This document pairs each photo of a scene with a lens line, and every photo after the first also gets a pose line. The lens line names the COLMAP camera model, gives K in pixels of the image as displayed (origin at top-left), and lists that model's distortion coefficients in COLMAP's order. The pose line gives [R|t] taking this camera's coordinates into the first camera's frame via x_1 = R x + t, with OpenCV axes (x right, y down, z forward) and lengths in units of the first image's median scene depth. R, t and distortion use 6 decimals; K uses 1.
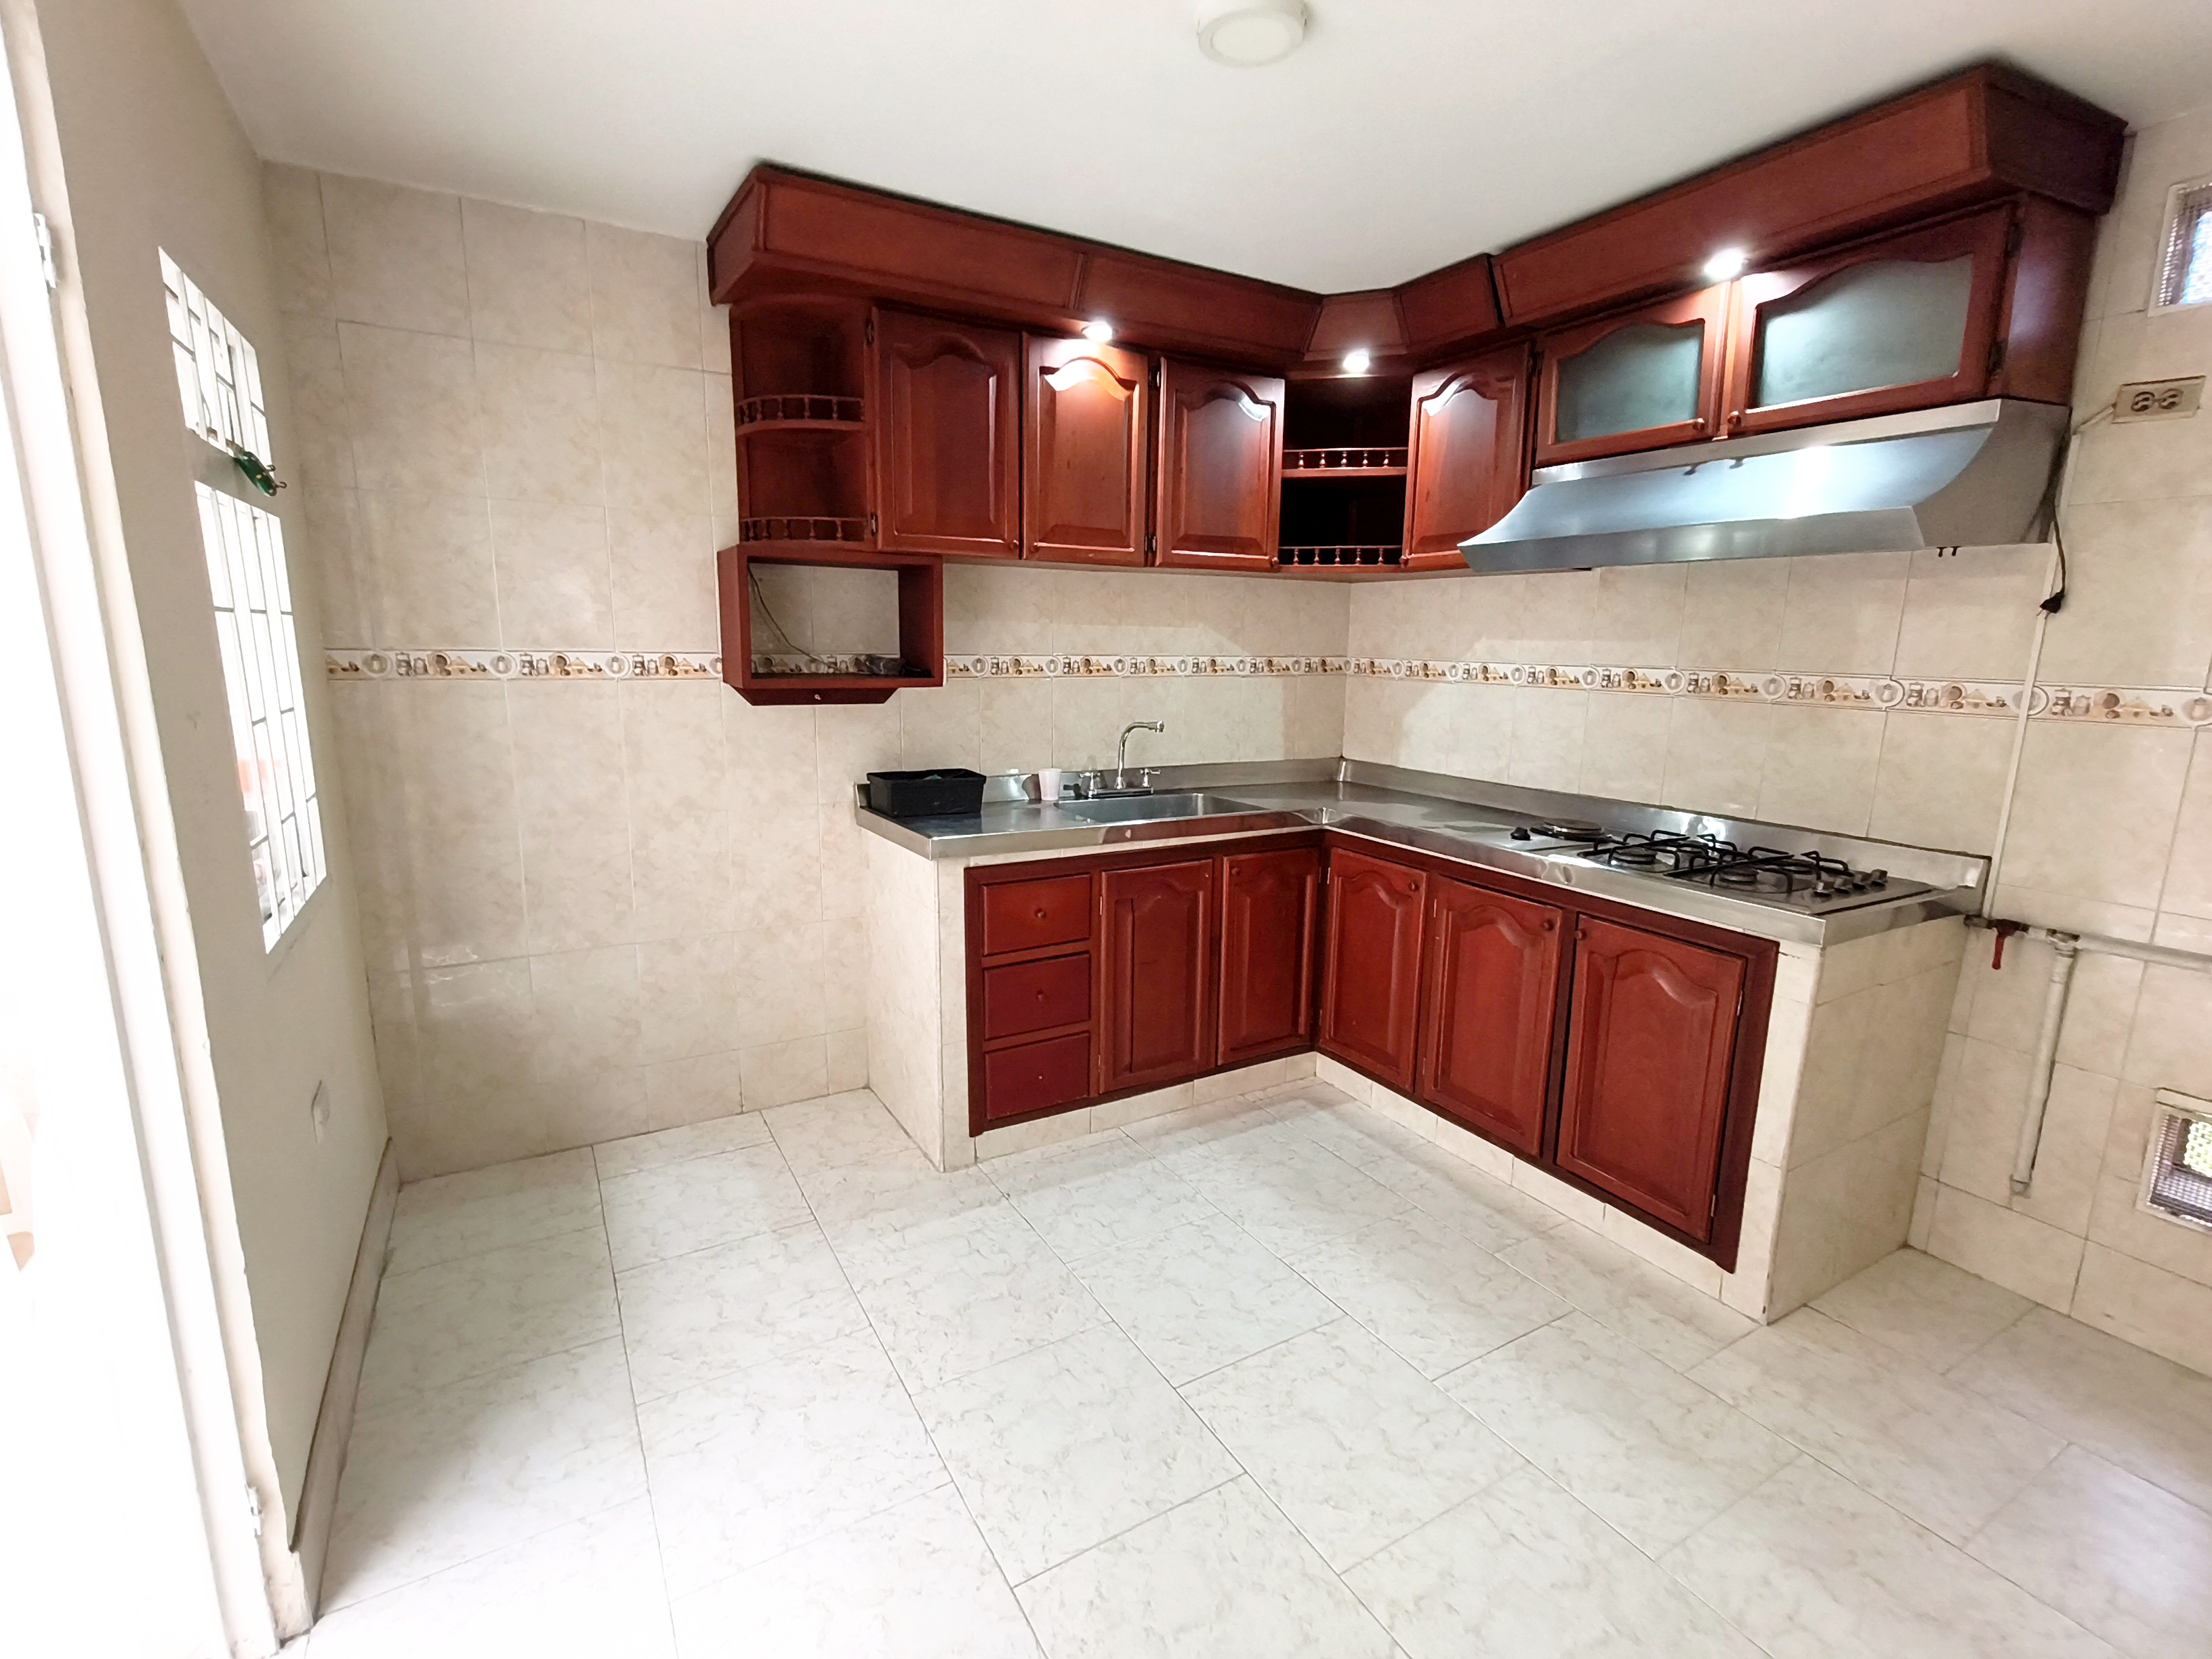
lens RADIAL K [[1017.3, 0, 1105.4], [0, 1017.3, 832.3], [0, 0, 1]] dist [0.004051, -0.000263]
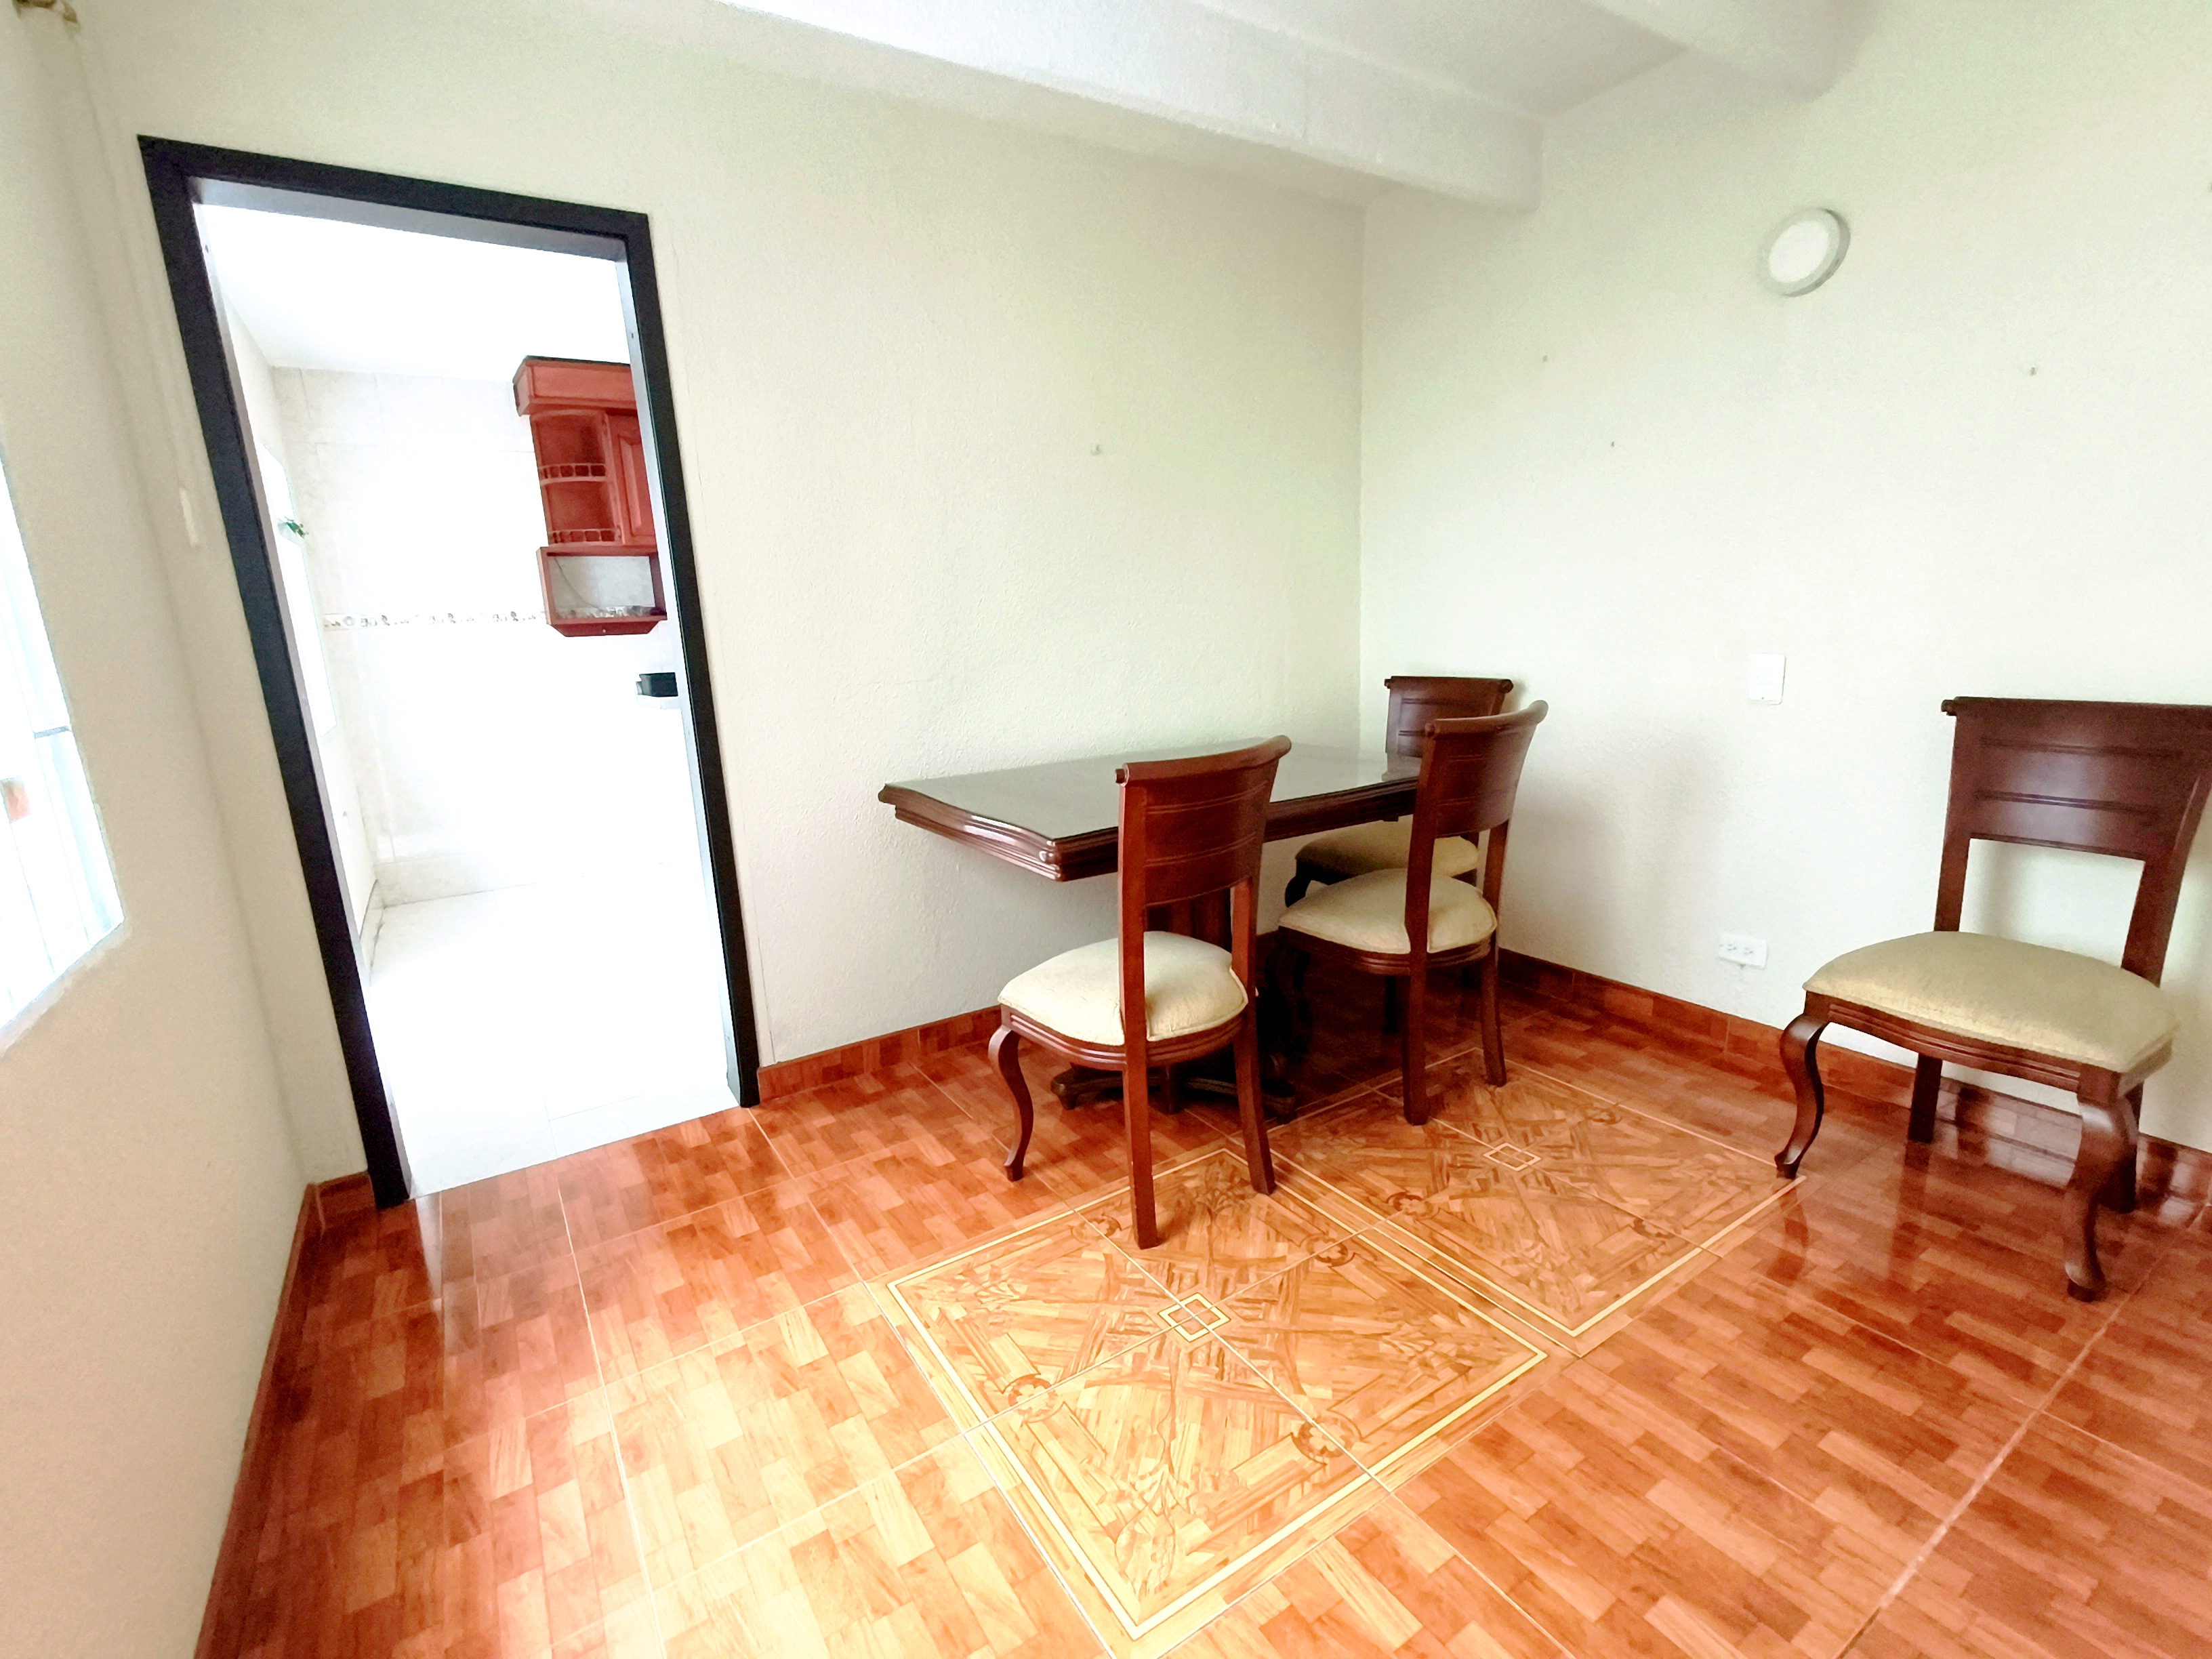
lens RADIAL K [[1017.3, 0, 1103.5], [0, 1017.3, 831.5], [0, 0, 1]] dist [0.004051, -0.000263]
pose [[0.997015, -0.067909, 0.036722, 0.534115], [0.067130, 0.997501, 0.022040, 0.252368], [-0.038127, -0.019509, 0.999082, -0.868365]]
